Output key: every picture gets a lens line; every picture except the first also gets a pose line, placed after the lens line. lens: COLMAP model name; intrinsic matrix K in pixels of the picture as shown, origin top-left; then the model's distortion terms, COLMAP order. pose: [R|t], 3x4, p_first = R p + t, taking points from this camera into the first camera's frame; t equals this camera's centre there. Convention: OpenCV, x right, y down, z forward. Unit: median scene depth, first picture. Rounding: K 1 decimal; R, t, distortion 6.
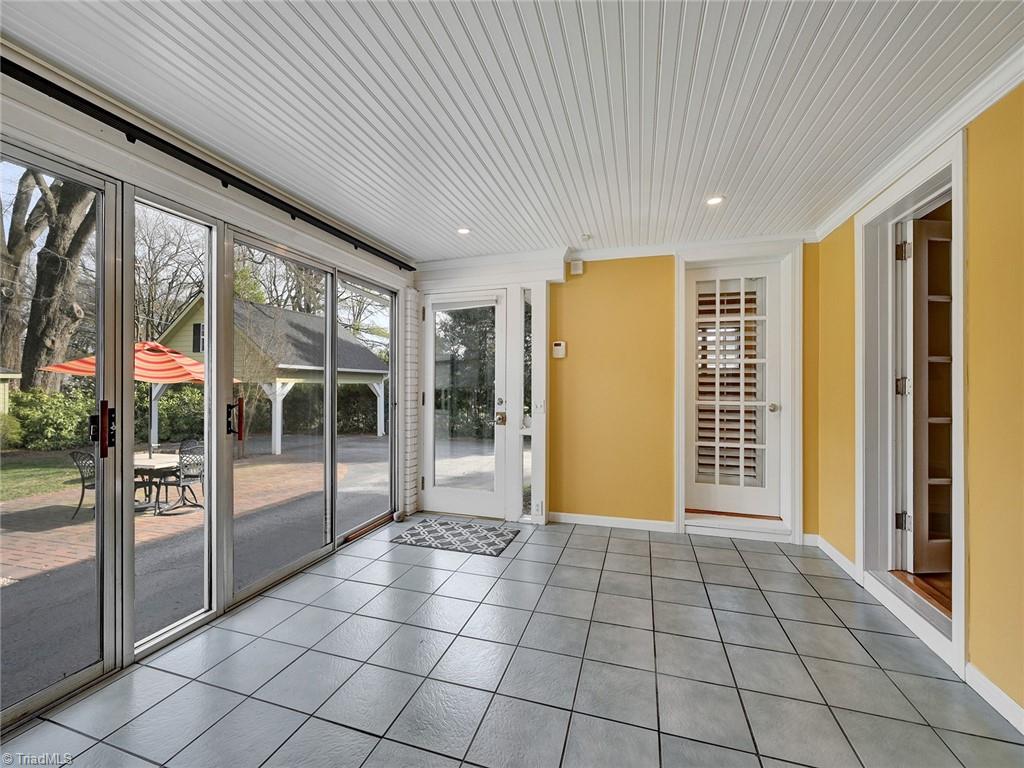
lens RADIAL K [[407.7, 0, 508.6], [0, 407.7, 387.0], [0, 0, 1]] dist [-0.001138, 0.000071]
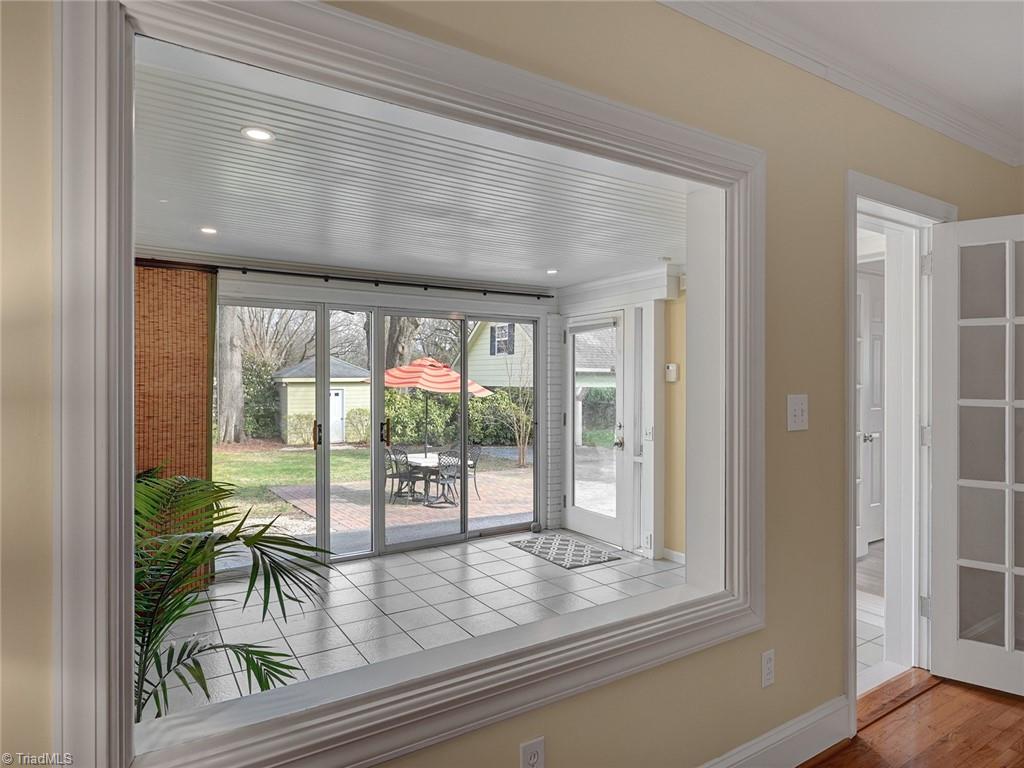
lens RADIAL K [[645.7, 0, 533.0], [0, 645.7, 380.5], [0, 0, 1]] dist [0.006911, 0.000403]
pose [[0.759742, 0.003275, -0.650216, 0.837779], [-0.001881, 0.999994, 0.002839, -0.078175], [0.650222, -0.000934, 0.759744, -0.309055]]
